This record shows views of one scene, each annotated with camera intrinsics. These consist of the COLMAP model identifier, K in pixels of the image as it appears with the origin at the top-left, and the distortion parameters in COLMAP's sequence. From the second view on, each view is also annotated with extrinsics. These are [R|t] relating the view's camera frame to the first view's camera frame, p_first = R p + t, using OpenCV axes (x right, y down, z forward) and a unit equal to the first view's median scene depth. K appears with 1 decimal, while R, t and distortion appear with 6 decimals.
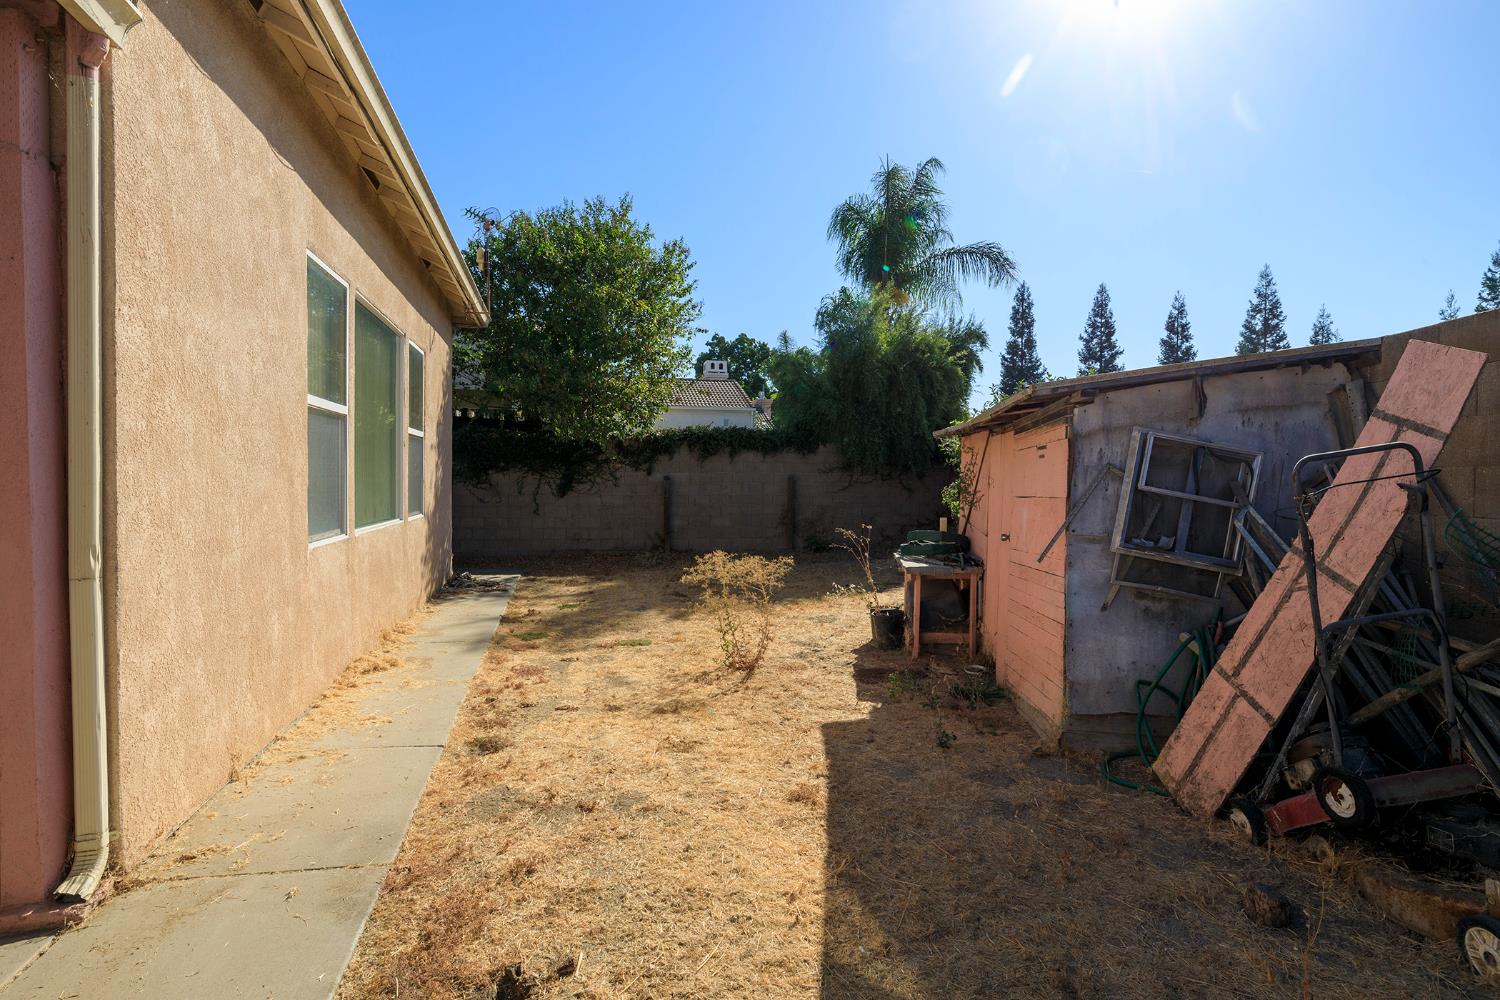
lens RADIAL K [[749.5, 0, 745.4], [0, 749.5, 495.9], [0, 0, 1]] dist [-0.000083, 0.000437]
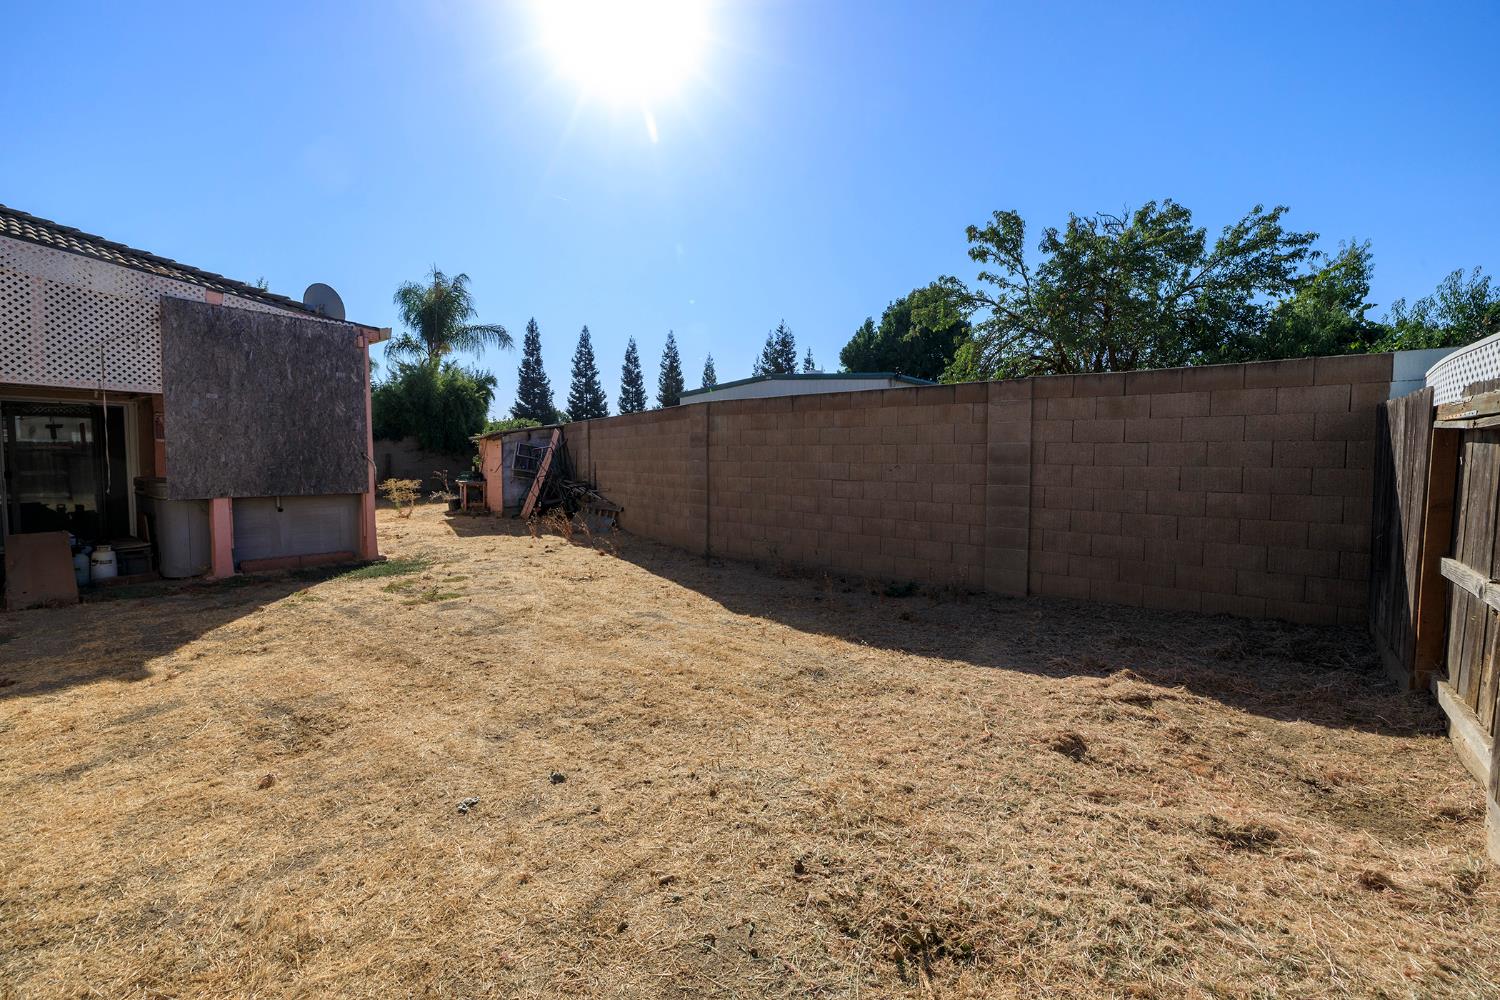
lens RADIAL K [[629.6, 0, 741.7], [0, 629.6, 493.3], [0, 0, 1]] dist [-0.000444, 0.000324]
pose [[0.796261, -0.041368, 0.603537, -0.145239], [0.020182, 0.998920, 0.041843, 0.018534], [-0.604616, -0.021137, 0.796237, -0.594170]]
